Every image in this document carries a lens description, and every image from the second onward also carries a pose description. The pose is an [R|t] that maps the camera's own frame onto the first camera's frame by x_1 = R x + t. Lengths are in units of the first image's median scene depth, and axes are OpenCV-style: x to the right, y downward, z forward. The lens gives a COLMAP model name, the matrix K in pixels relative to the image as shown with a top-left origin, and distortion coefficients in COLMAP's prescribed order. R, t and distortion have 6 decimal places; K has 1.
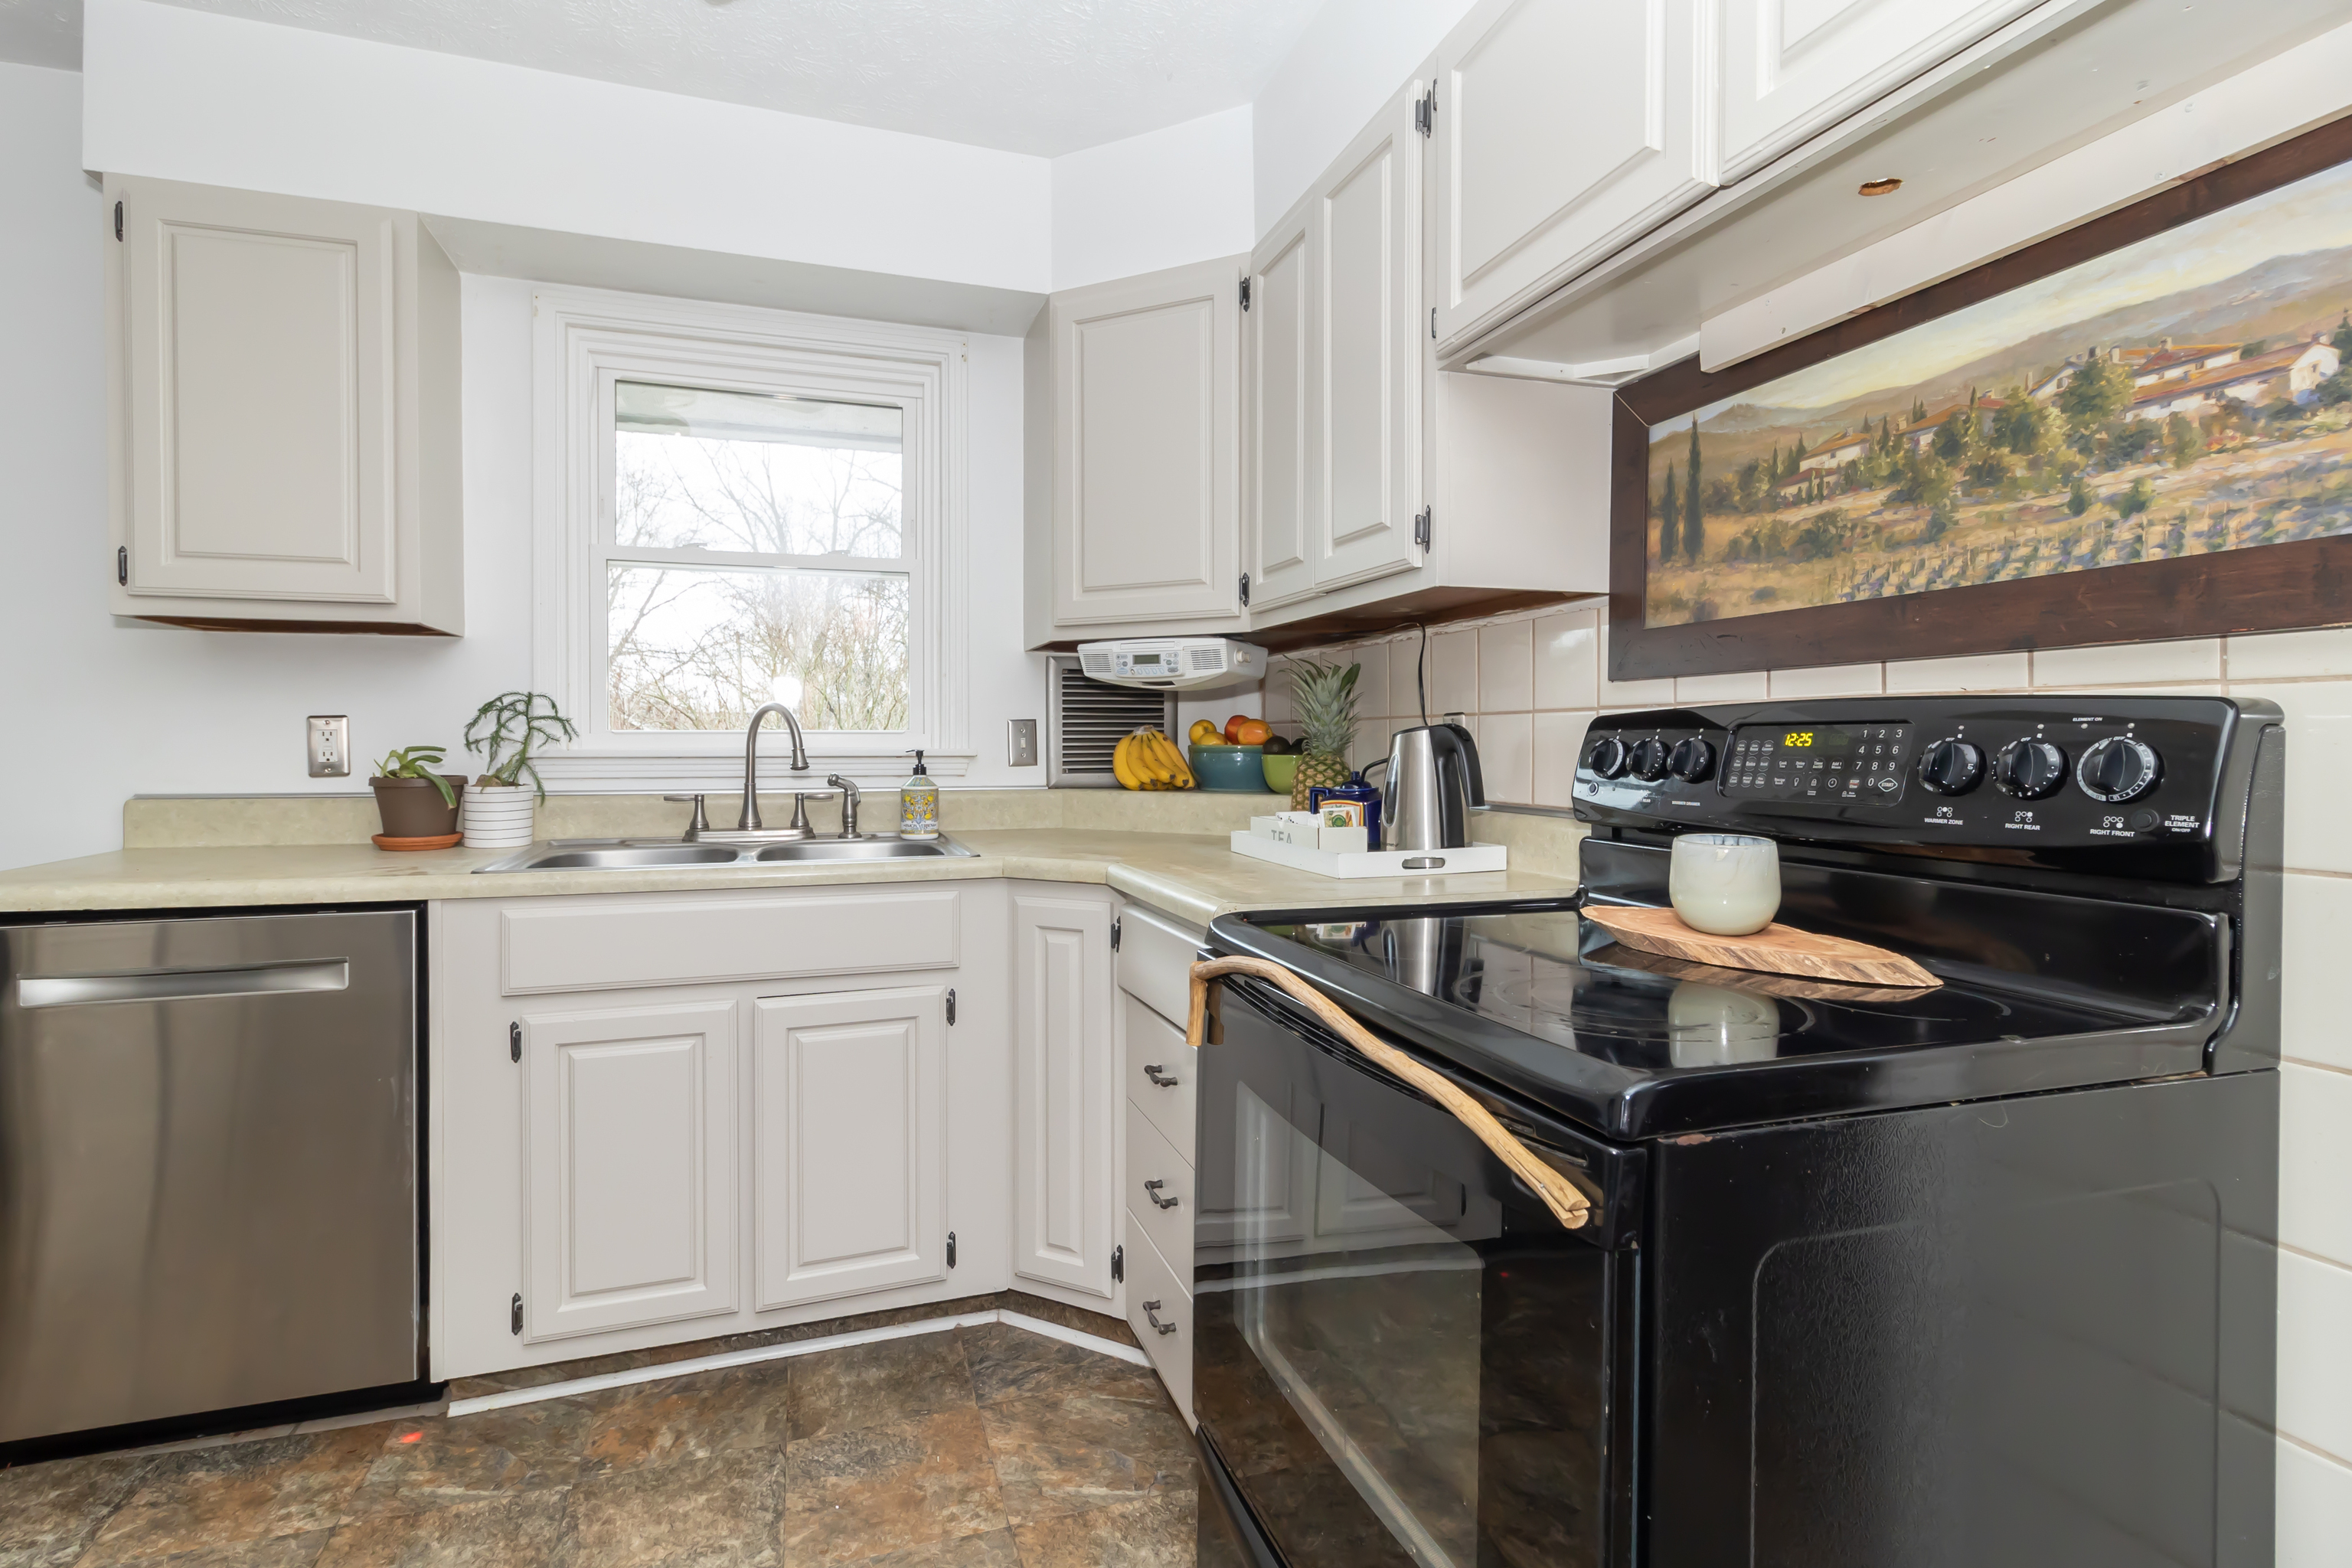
lens RADIAL K [[1116.4, 0, 1165.0], [0, 1116.4, 736.2], [0, 0, 1]] dist [0.006683, -0.000203]
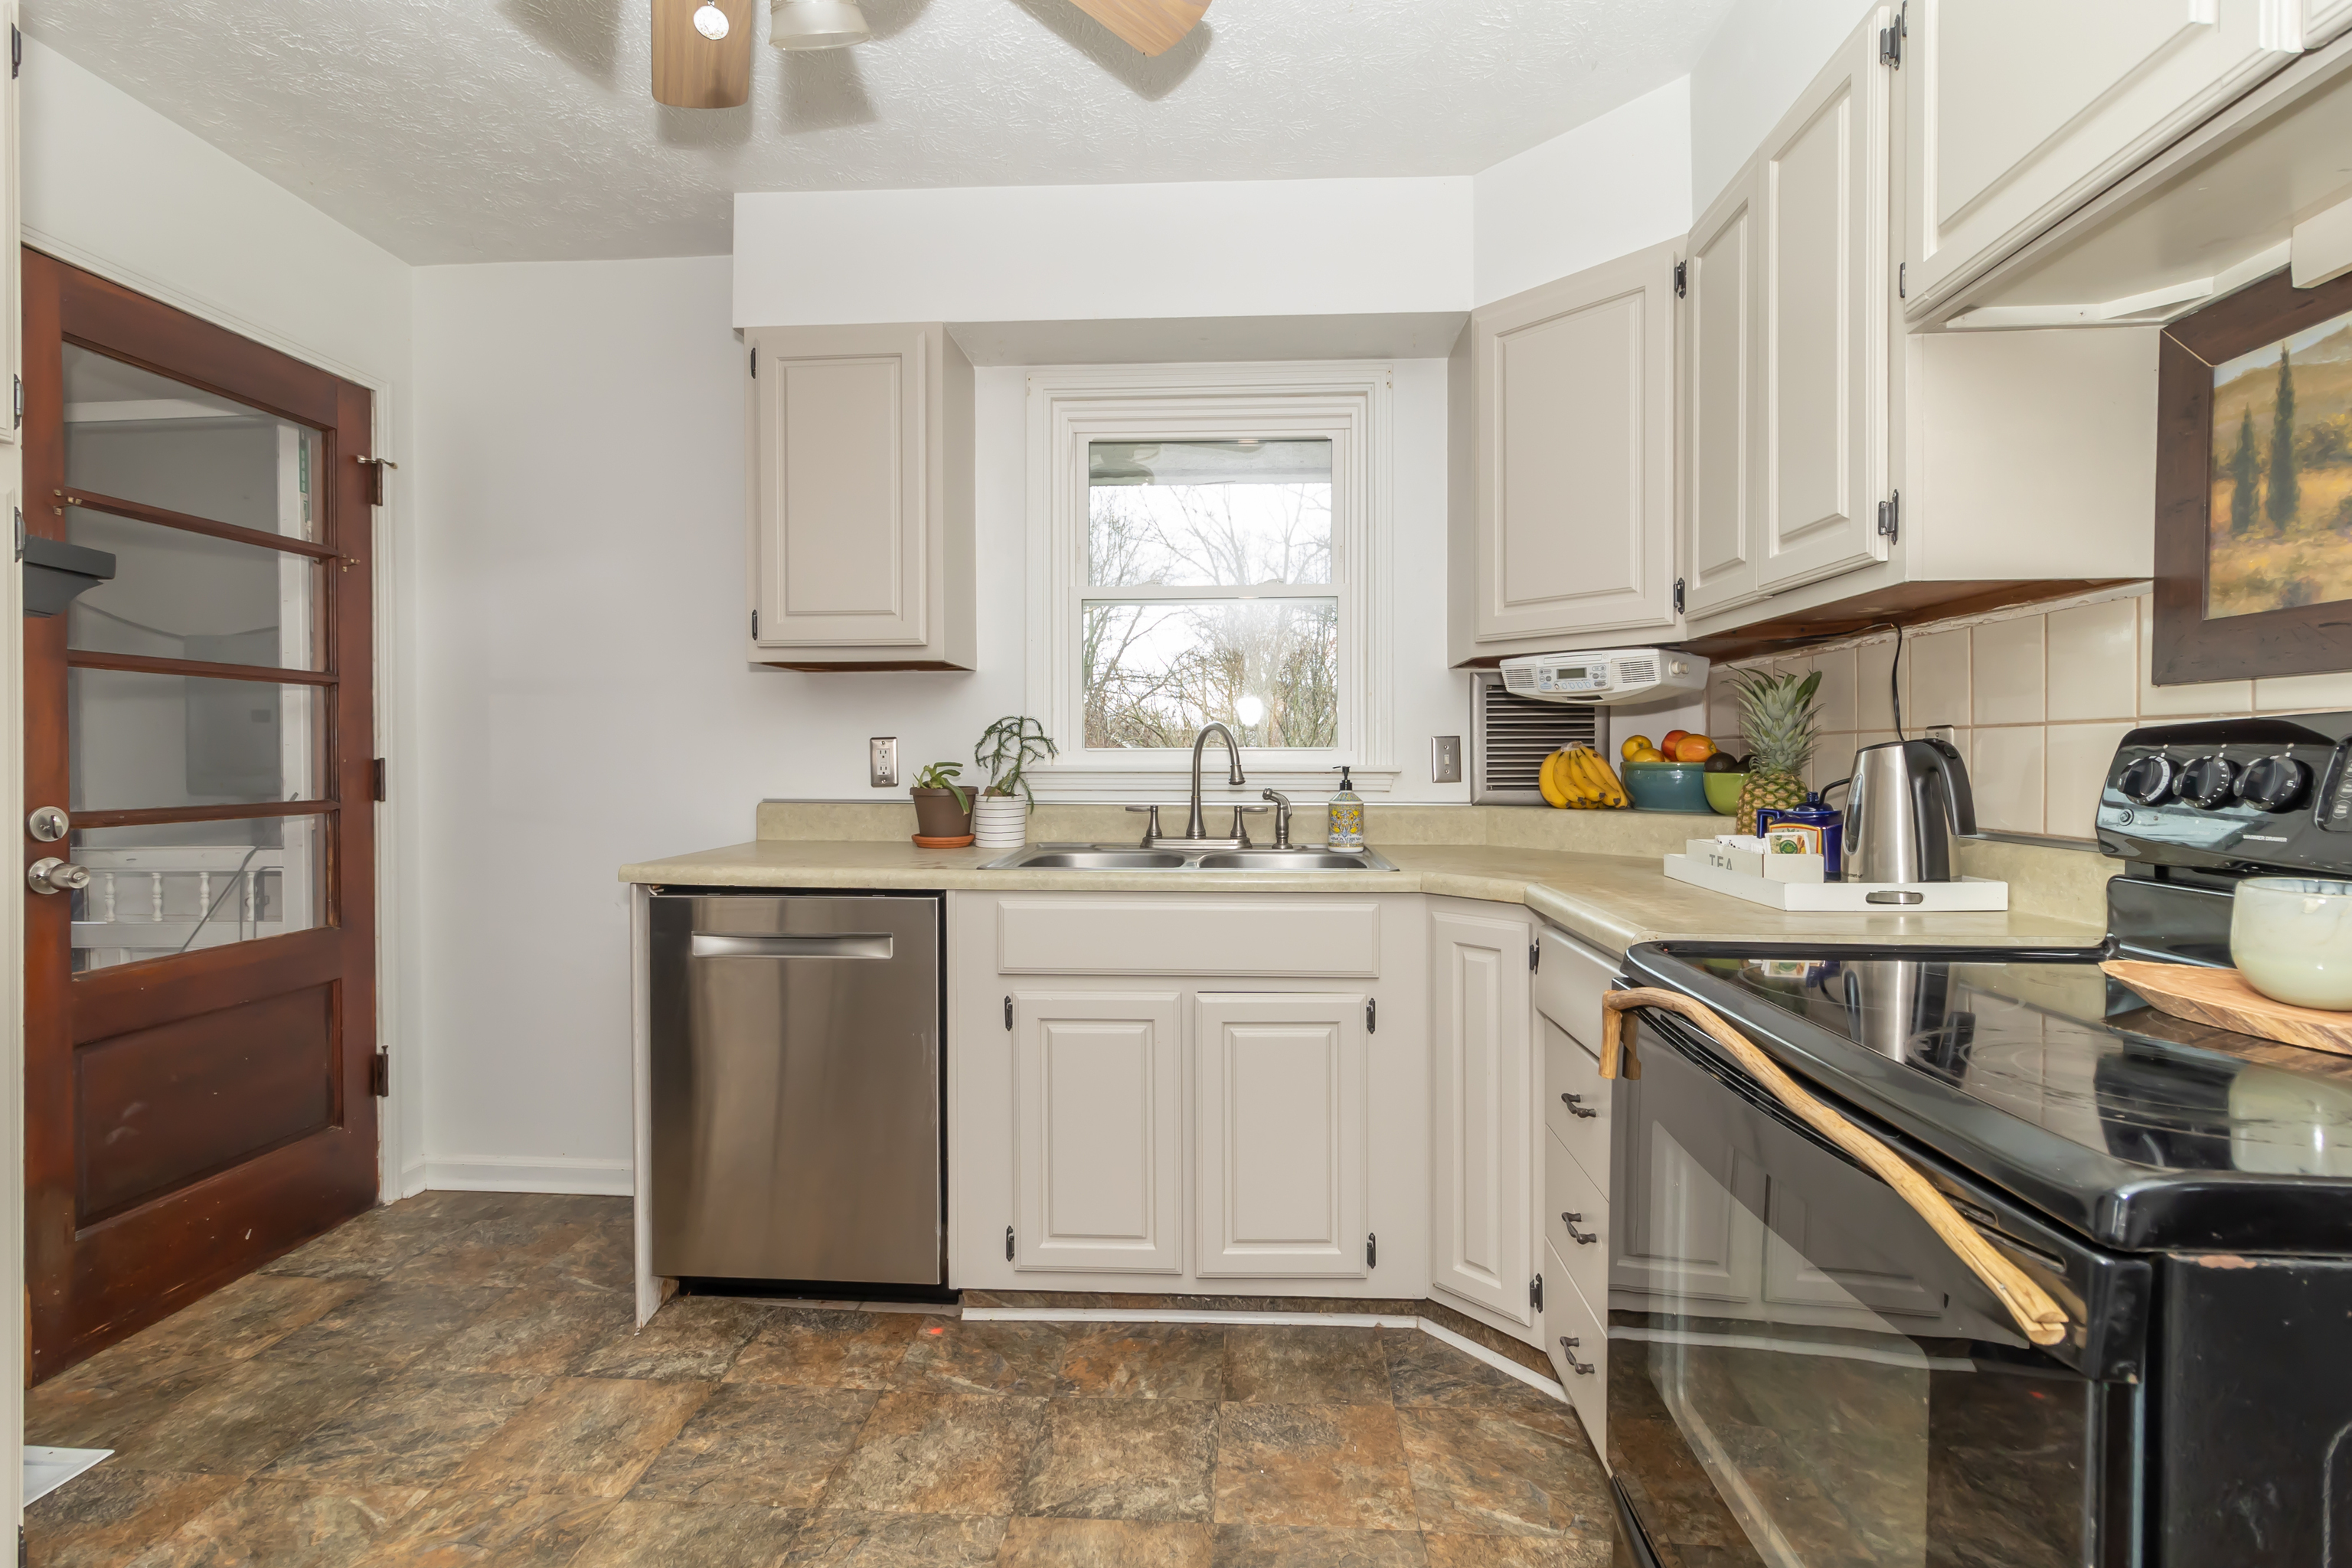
lens RADIAL K [[1091.9, 0, 1204.6], [0, 1091.9, 750.2], [0, 0, 1]] dist [0.006061, -0.000616]
pose [[0.930961, -0.003563, -0.365100, 0.038700], [0.003555, 0.999993, -0.000693, -0.003279], [0.365100, -0.000653, 0.930968, 0.002418]]
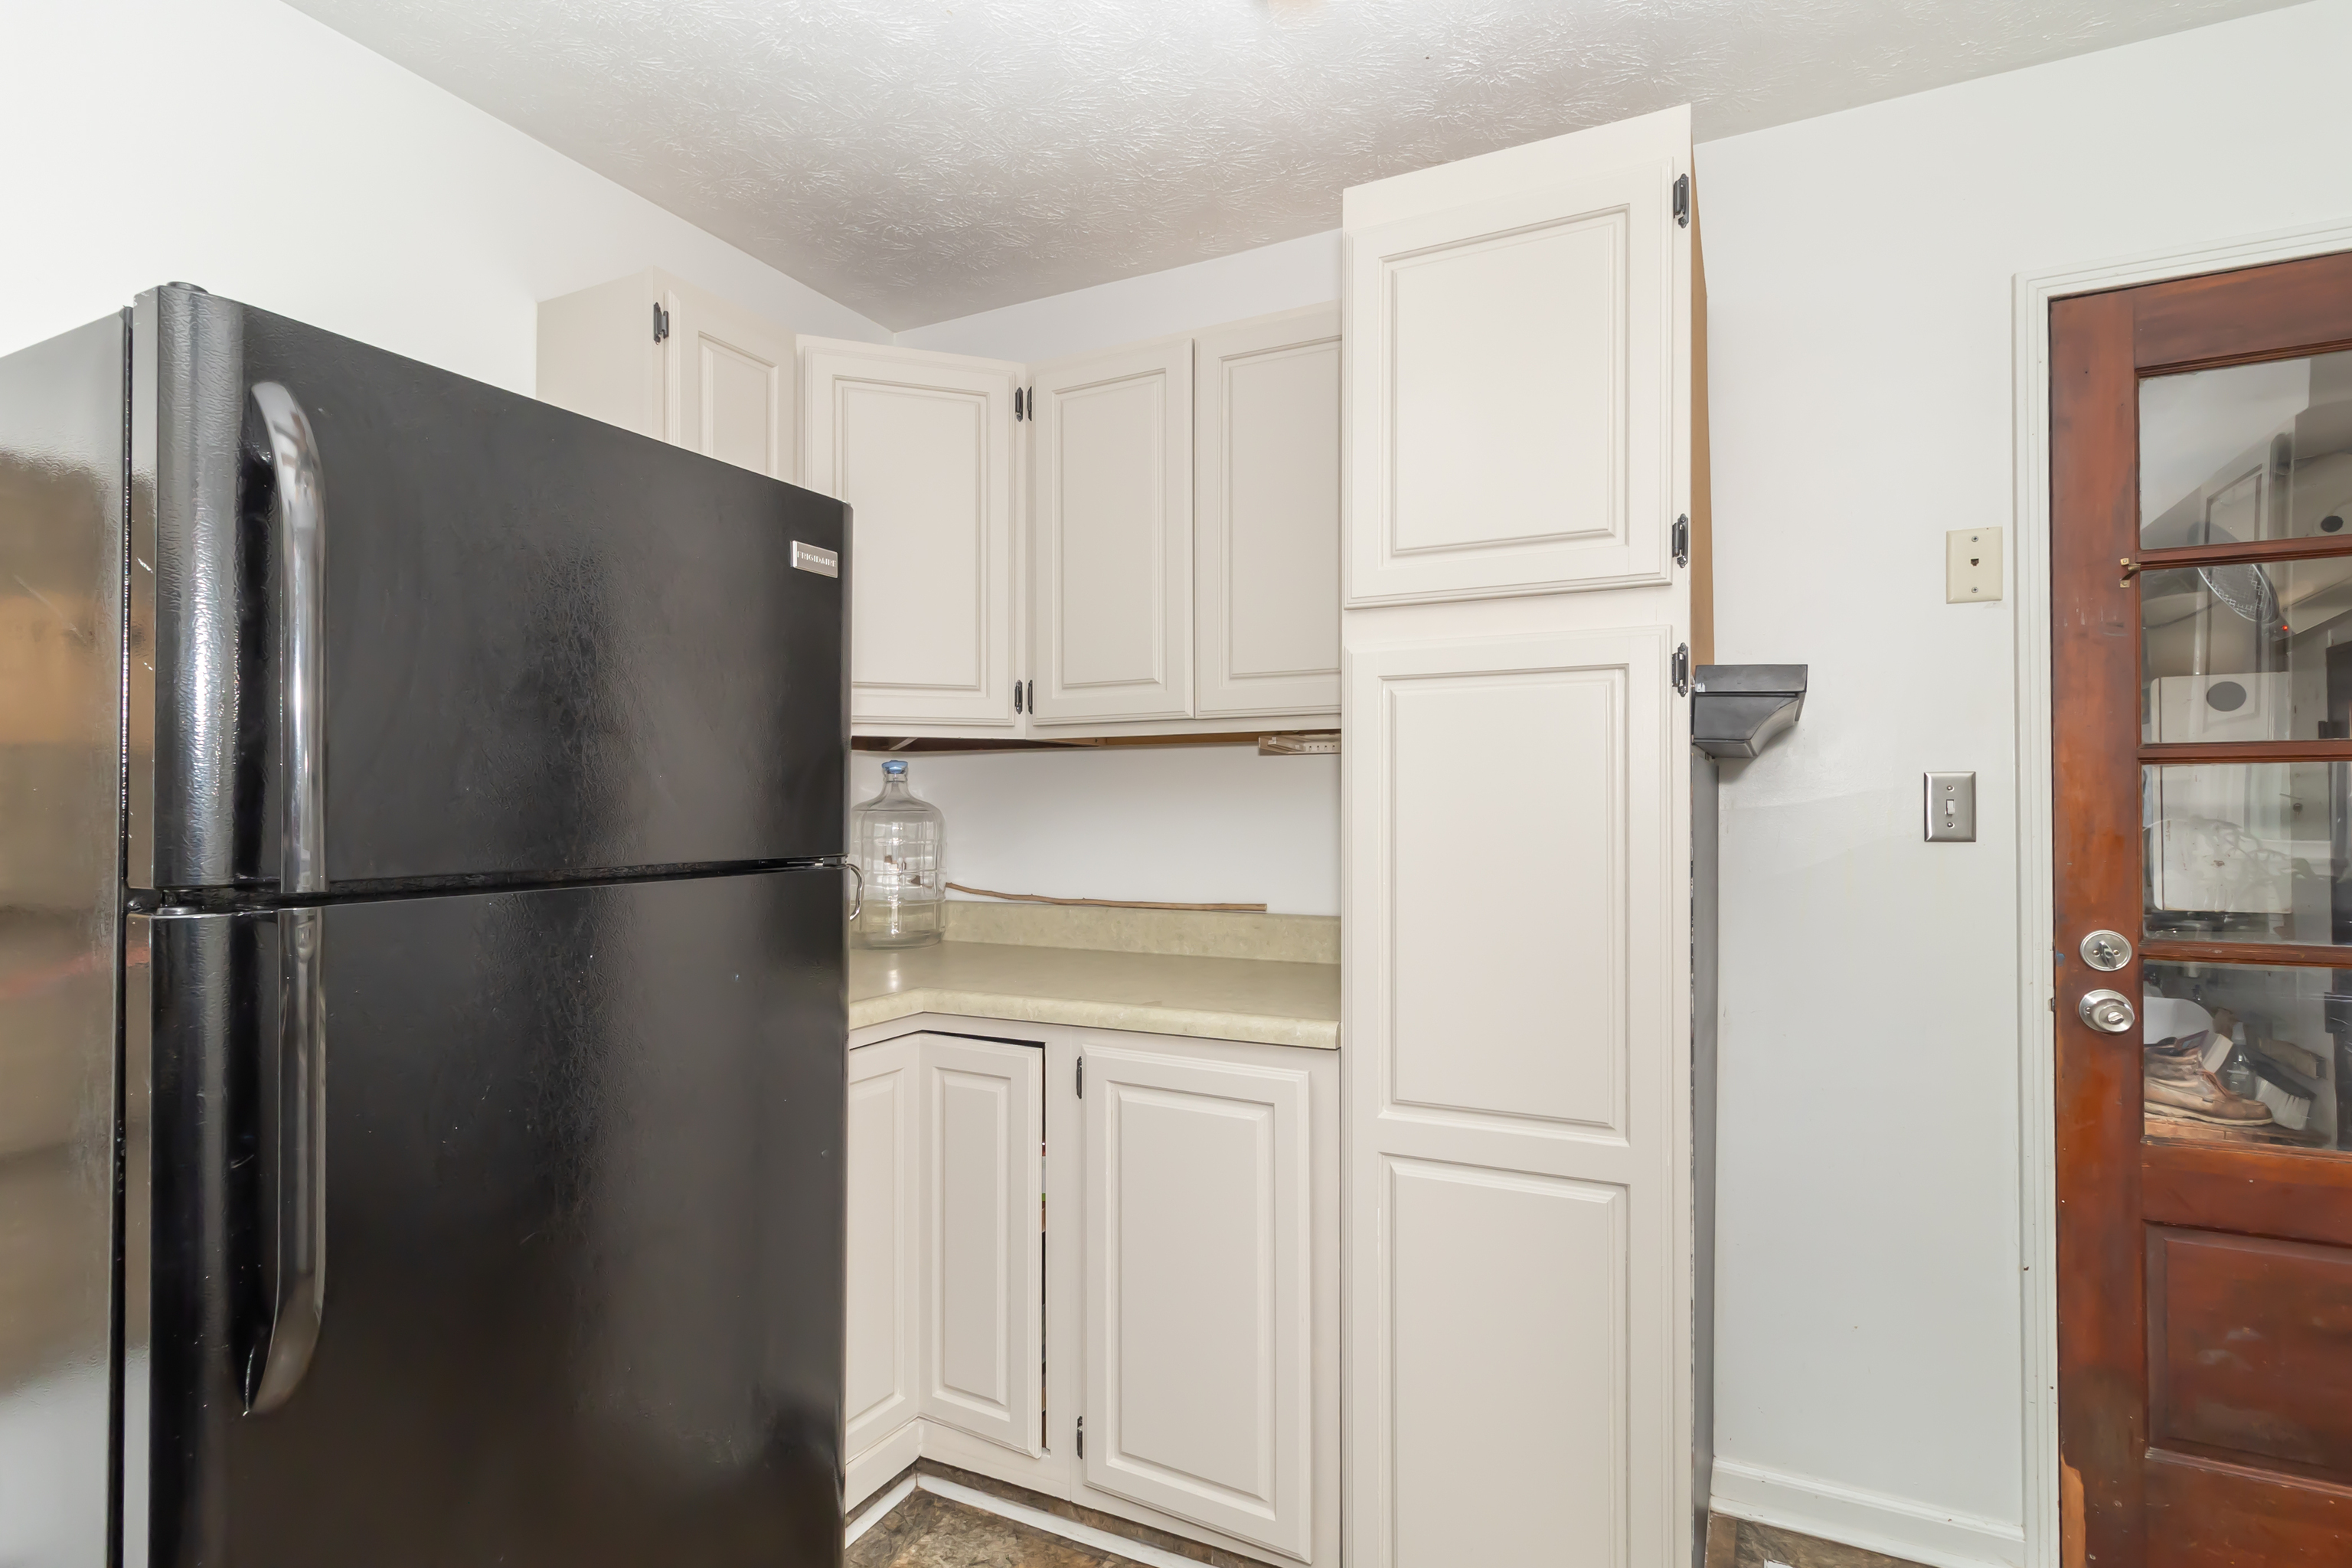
lens RADIAL K [[1116.4, 0, 1183.1], [0, 1116.4, 798.7], [0, 0, 1]] dist [0.006683, -0.000203]
pose [[-0.702906, -0.003196, -0.711276, -0.165987], [0.003856, 0.999958, -0.008304, -0.054220], [0.711272, -0.008580, -0.702864, 0.638380]]
